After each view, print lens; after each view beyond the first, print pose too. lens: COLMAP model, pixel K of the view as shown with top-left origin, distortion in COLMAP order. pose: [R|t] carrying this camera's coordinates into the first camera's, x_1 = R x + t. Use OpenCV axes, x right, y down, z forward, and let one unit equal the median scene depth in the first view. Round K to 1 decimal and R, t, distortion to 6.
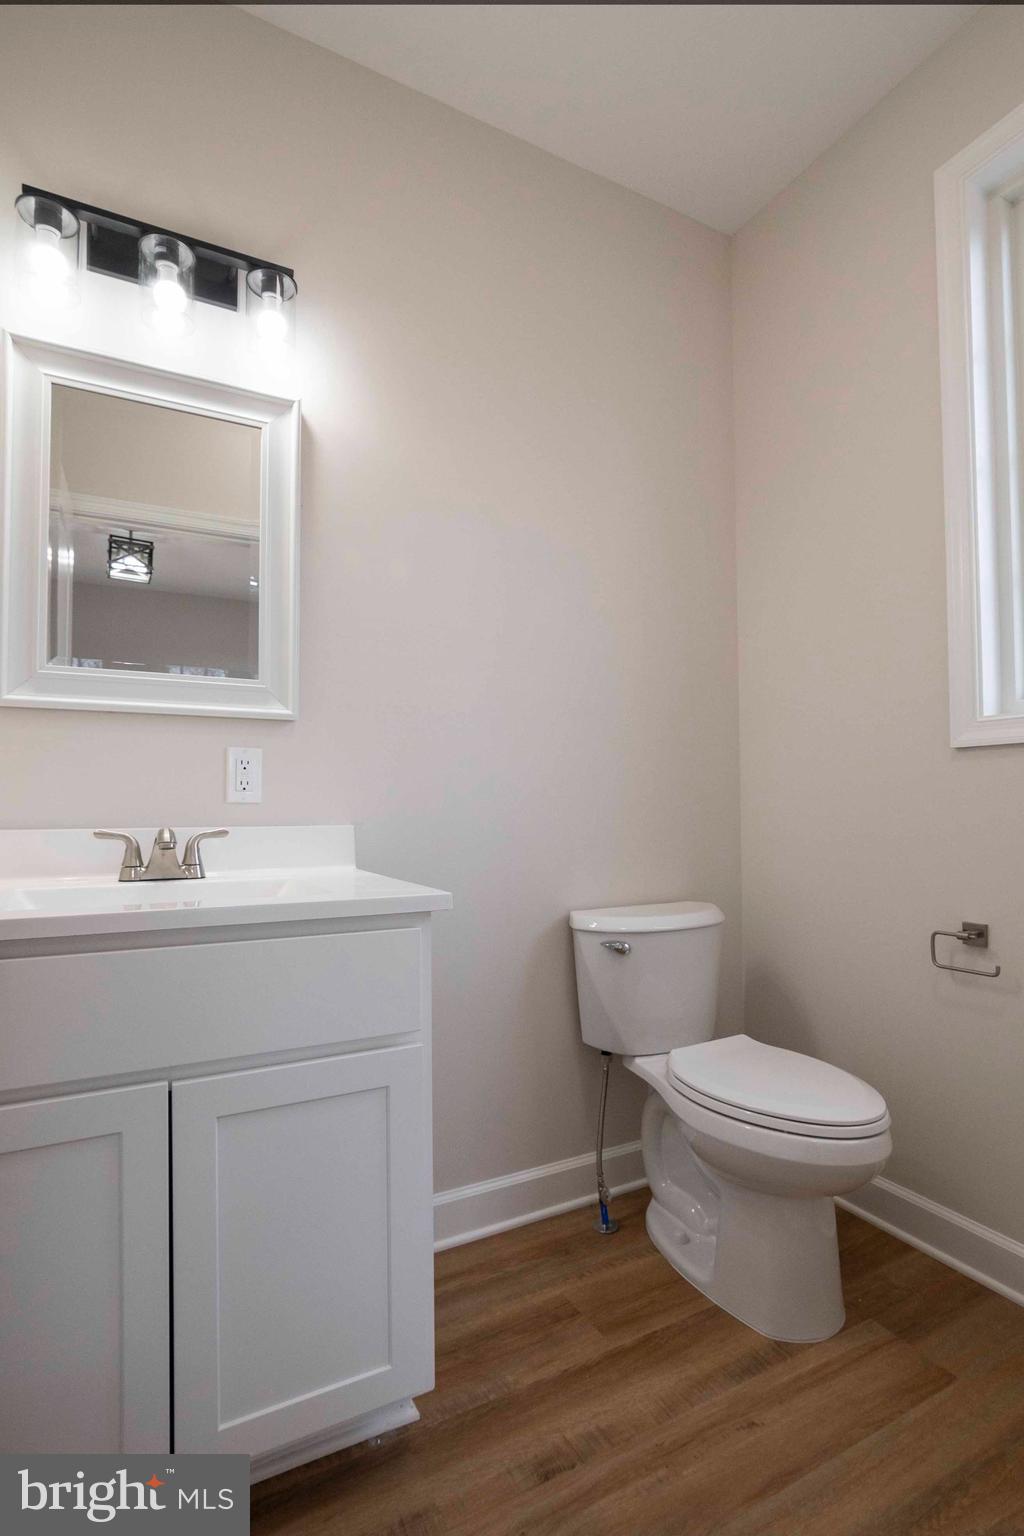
lens RADIAL K [[757.9, 0, 512.0], [0, 757.9, 768.0], [0, 0, 1]] dist [-0.029949, 0.009570]
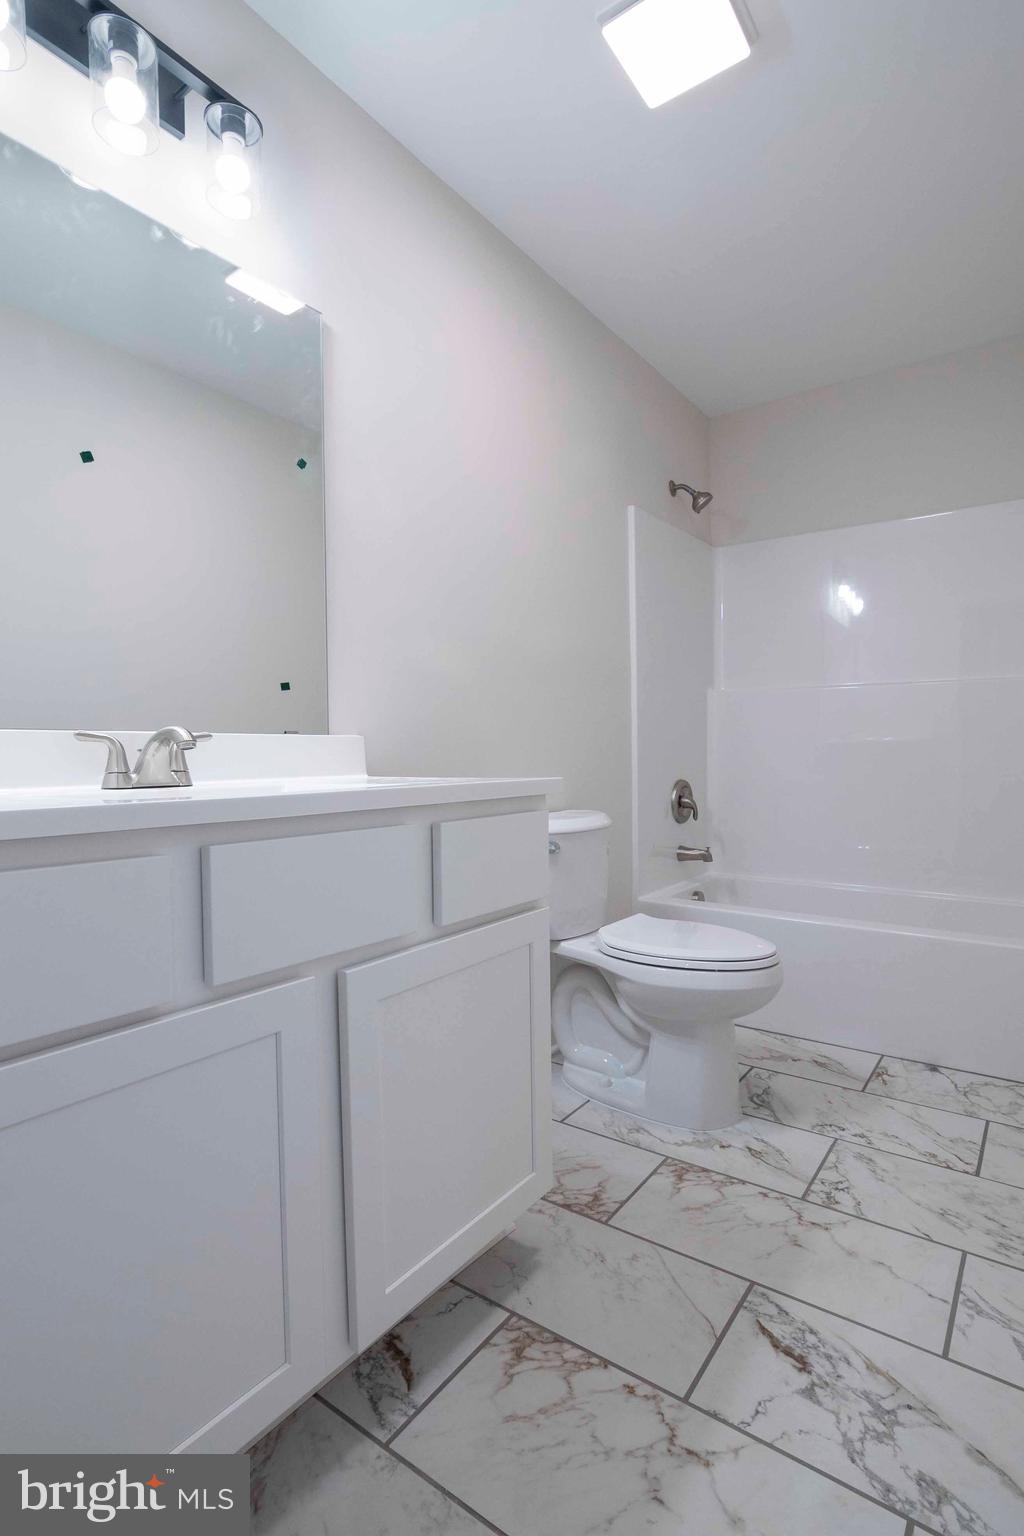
lens RADIAL K [[757.9, 0, 512.0], [0, 757.9, 768.0], [0, 0, 1]] dist [-0.029949, 0.009570]
pose [[0.896225, -0.007267, 0.443539, -0.468014], [-0.019305, 0.998280, 0.055364, 0.065168], [-0.443179, -0.058181, 0.894543, 0.019717]]
